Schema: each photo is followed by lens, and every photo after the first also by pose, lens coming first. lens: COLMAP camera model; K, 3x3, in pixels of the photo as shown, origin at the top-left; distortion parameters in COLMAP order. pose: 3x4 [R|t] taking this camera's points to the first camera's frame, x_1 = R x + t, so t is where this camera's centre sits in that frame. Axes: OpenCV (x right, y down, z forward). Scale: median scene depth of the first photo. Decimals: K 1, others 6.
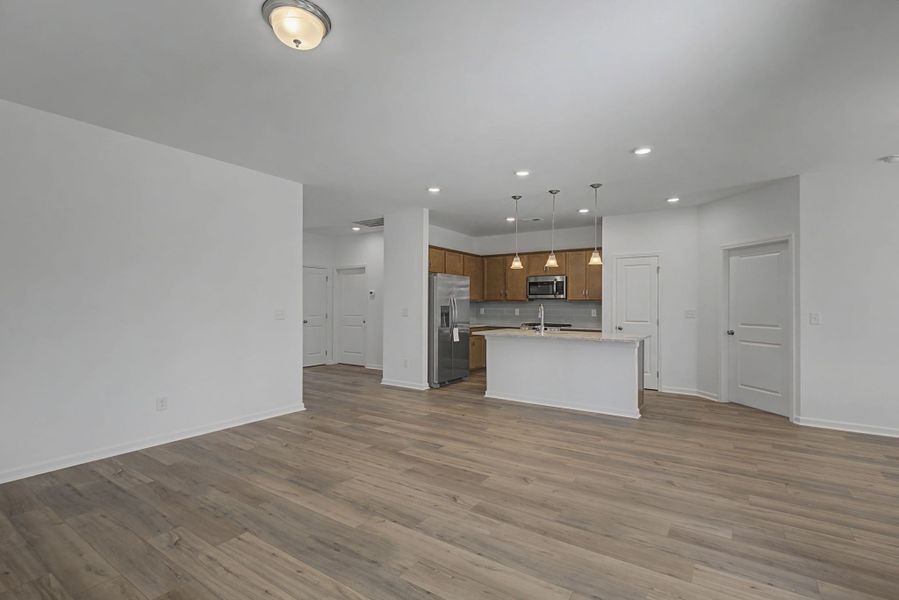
lens RADIAL K [[414.1, 0, 454.5], [0, 414.1, 301.7], [0, 0, 1]] dist [-0.001237, -0.000772]
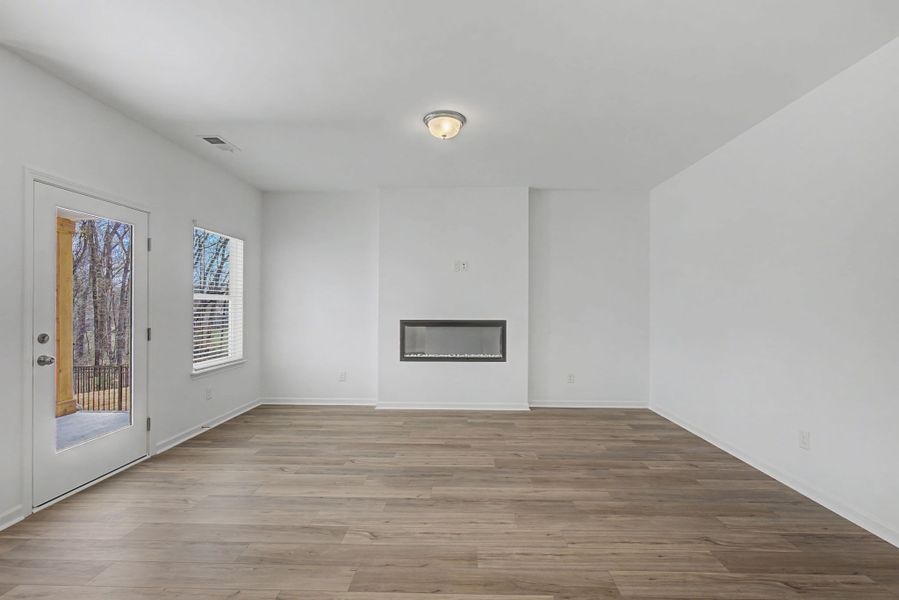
lens RADIAL K [[414.1, 0, 456.1], [0, 414.1, 305.8], [0, 0, 1]] dist [-0.001237, -0.000772]
pose [[-0.844094, -0.003768, -0.536182, 0.305814], [-0.001184, 0.999986, -0.005163, 0.012944], [0.536194, -0.003723, -0.844086, 1.762793]]
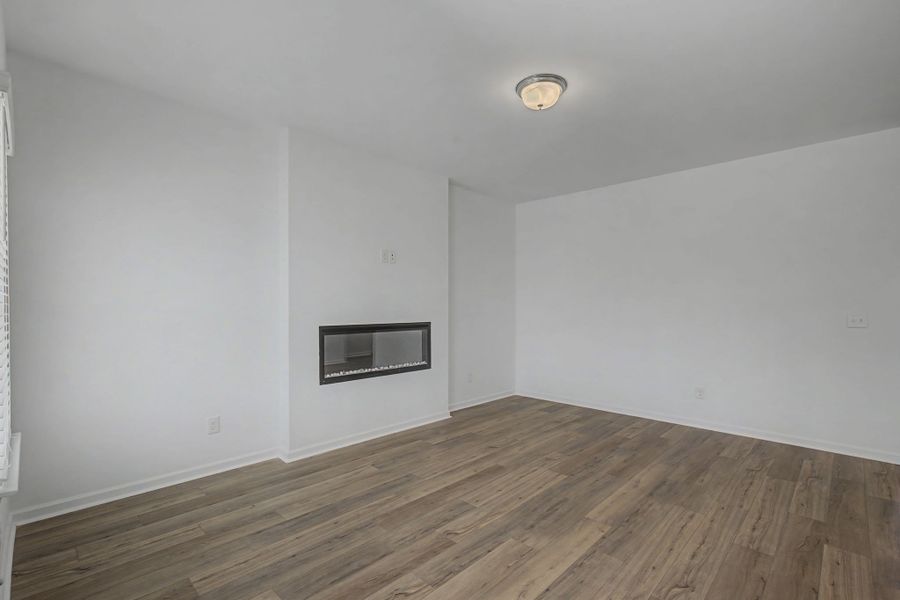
lens RADIAL K [[414.5, 0, 461.7], [0, 414.5, 307.1], [0, 0, 1]] dist [-0.001237, -0.000772]
pose [[-0.163756, 0.001234, -0.986500, 0.724632], [0.004004, 0.999992, 0.000587, 0.008571], [0.986493, -0.003854, -0.163760, 0.734075]]
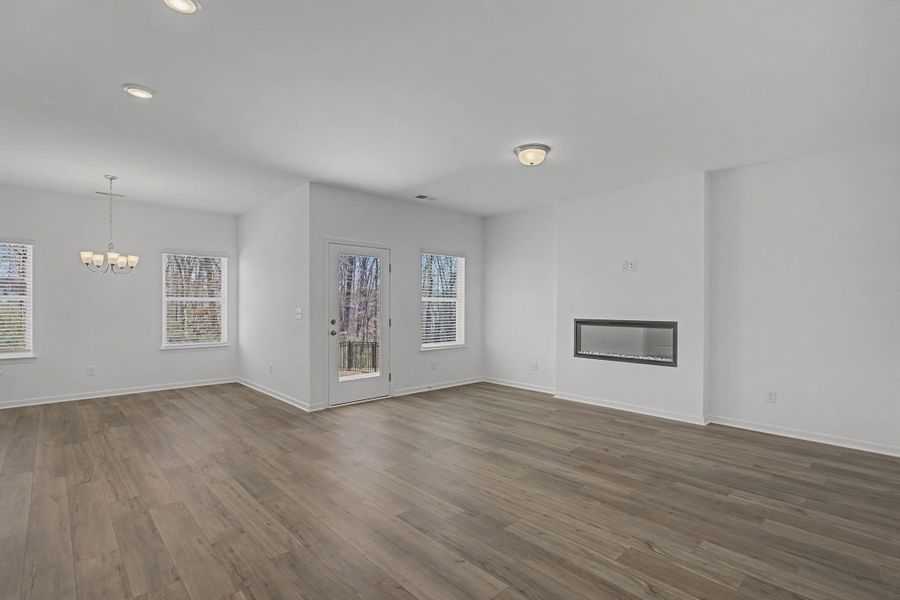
lens RADIAL K [[435.6, 0, 453.1], [0, 435.6, 301.3], [0, 0, 1]] dist [-0.000050, -0.000565]
pose [[-0.974511, -0.004237, 0.224301, -0.365876], [-0.006931, 0.999913, -0.011229, 0.009723], [-0.224234, -0.012497, -0.974455, 2.254334]]
